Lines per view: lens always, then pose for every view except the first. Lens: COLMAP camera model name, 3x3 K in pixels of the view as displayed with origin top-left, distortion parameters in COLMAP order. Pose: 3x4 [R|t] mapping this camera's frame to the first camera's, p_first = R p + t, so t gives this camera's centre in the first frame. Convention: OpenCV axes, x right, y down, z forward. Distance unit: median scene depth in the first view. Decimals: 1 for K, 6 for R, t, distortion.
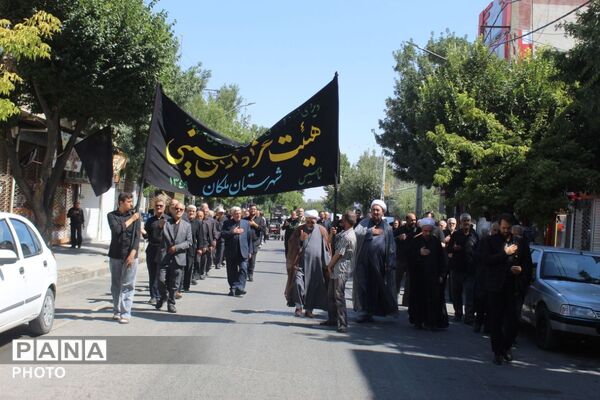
lens RADIAL K [[786.1, 0, 300.0], [0, 786.1, 200.0], [0, 0, 1]] dist [-0.078103, 0.059326]
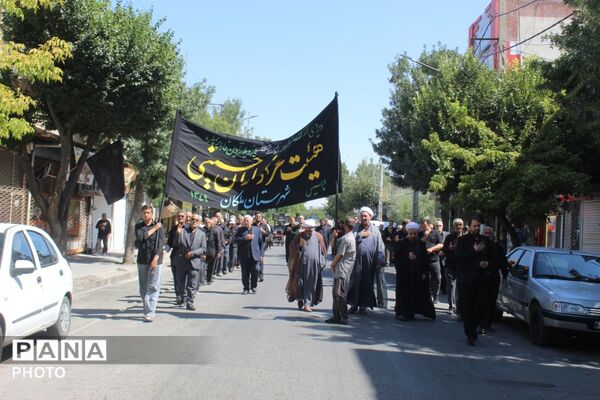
lens RADIAL K [[750.6, 0, 301.3], [0, 750.6, 194.6], [0, 0, 1]] dist [-0.087036, 0.105538]
pose [[0.999806, -0.019700, -0.000786, -0.000115], [0.019684, 0.999661, -0.017022, -0.000040], [0.001121, 0.017003, 0.999855, -0.002107]]
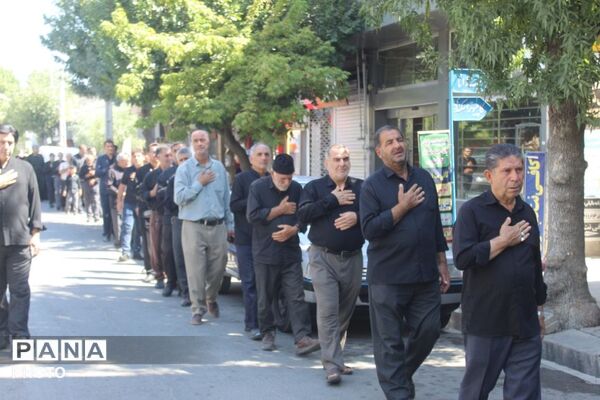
lens RADIAL K [[986.1, 0, 300.0], [0, 986.1, 200.0], [0, 0, 1]] dist [-0.040227, -0.054552]
pose [[0.944088, -0.078653, 0.320175, 0.036713], [0.053702, 0.994843, 0.086039, 0.004363], [-0.325291, -0.064035, 0.943443, 0.118051]]
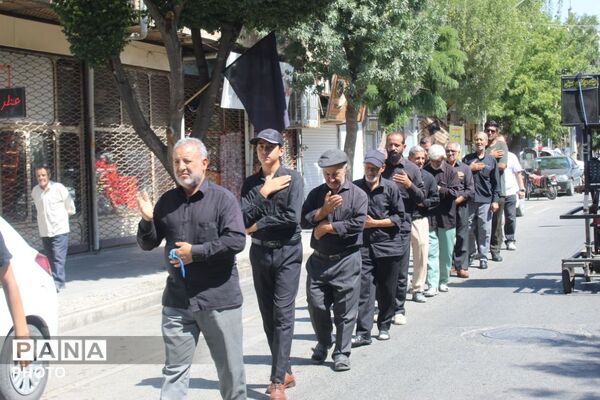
lens RADIAL K [[1024.0, 0, 300.0], [0, 1024.0, 200.0], [0, 0, 1]] dist [0.010505, 0.035563]
pose [[0.928839, -0.077154, -0.362360, 0.062293], [0.098201, 0.994362, 0.039998, 0.008176], [0.357231, -0.072736, 0.931179, 0.203691]]
